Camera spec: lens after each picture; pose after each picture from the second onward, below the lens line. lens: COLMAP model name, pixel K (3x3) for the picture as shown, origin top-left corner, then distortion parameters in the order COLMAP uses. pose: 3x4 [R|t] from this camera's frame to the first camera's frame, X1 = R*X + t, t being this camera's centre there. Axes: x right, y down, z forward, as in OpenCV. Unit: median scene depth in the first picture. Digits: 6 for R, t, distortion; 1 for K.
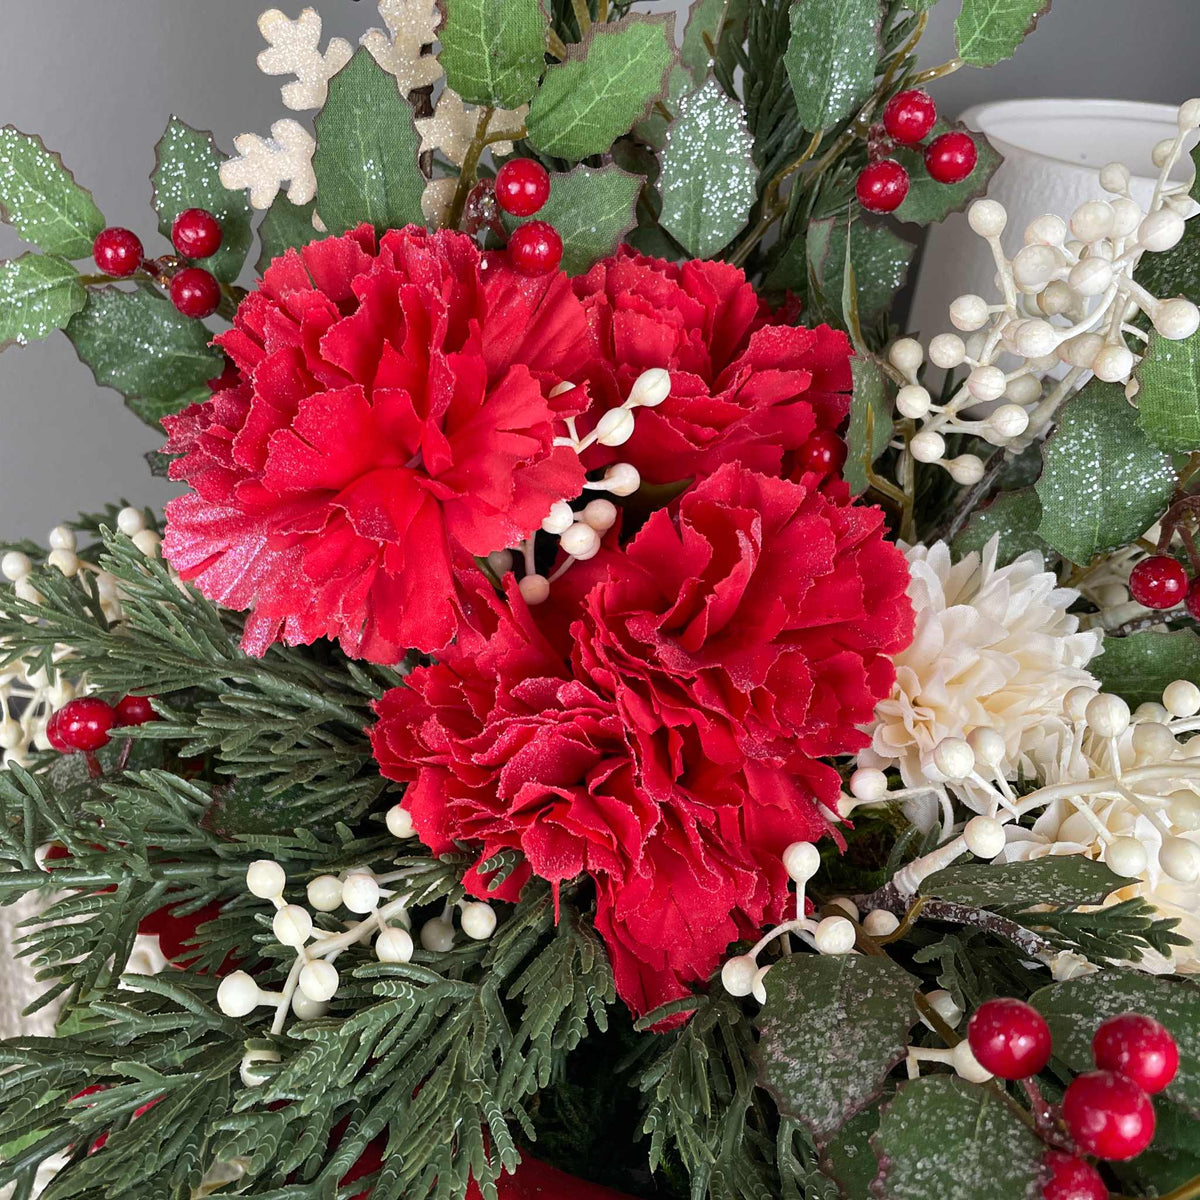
lens RADIAL K [[1470.9, 0, 555.3], [0, 1470.9, 594.5], [0, 0, 1]] dist [0.015511, 0.000000]
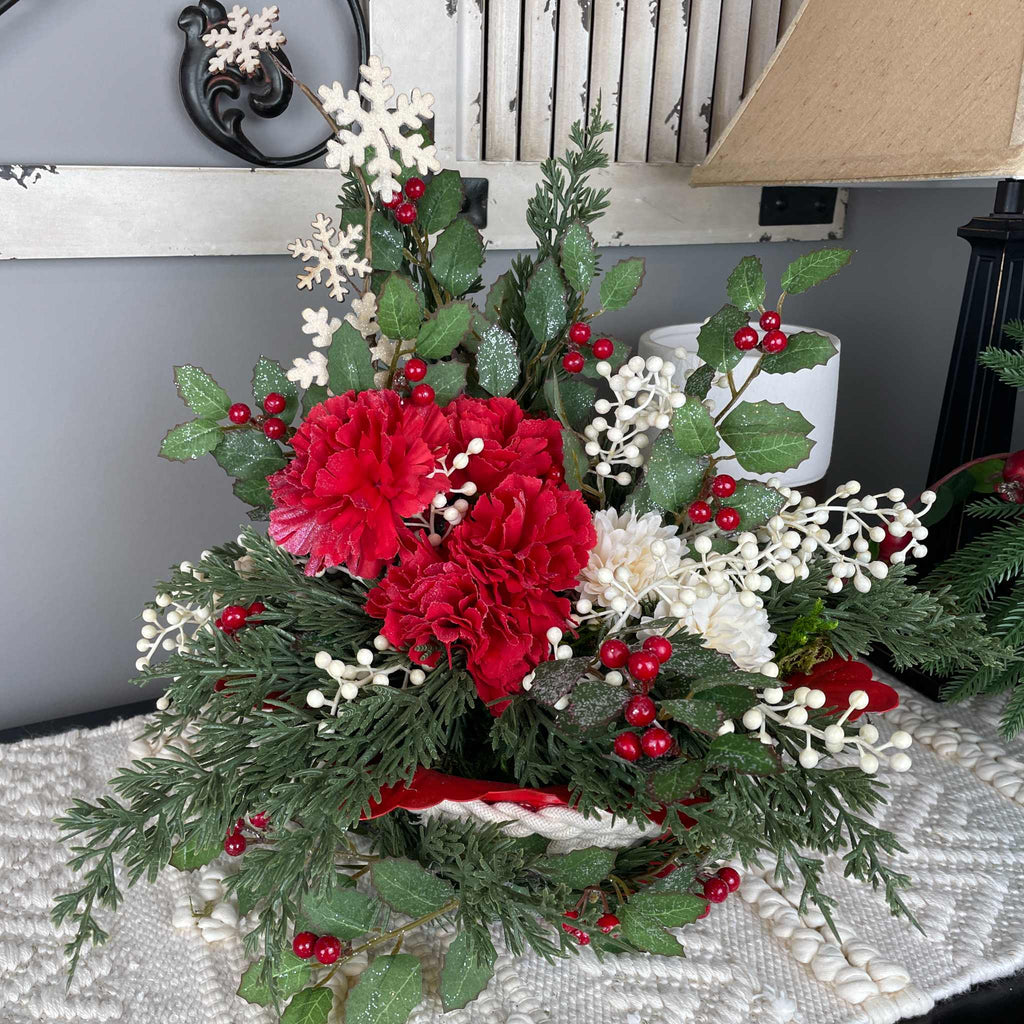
lens RADIAL K [[1255.2, 0, 510.3], [0, 1255.2, 491.7], [0, 0, 1]] dist [0.015511, 0.000000]
pose [[0.996726, -0.074642, 0.031072, 0.050374], [0.079854, 0.969017, -0.233728, 0.389795], [-0.012664, 0.235444, 0.971805, -0.904305]]
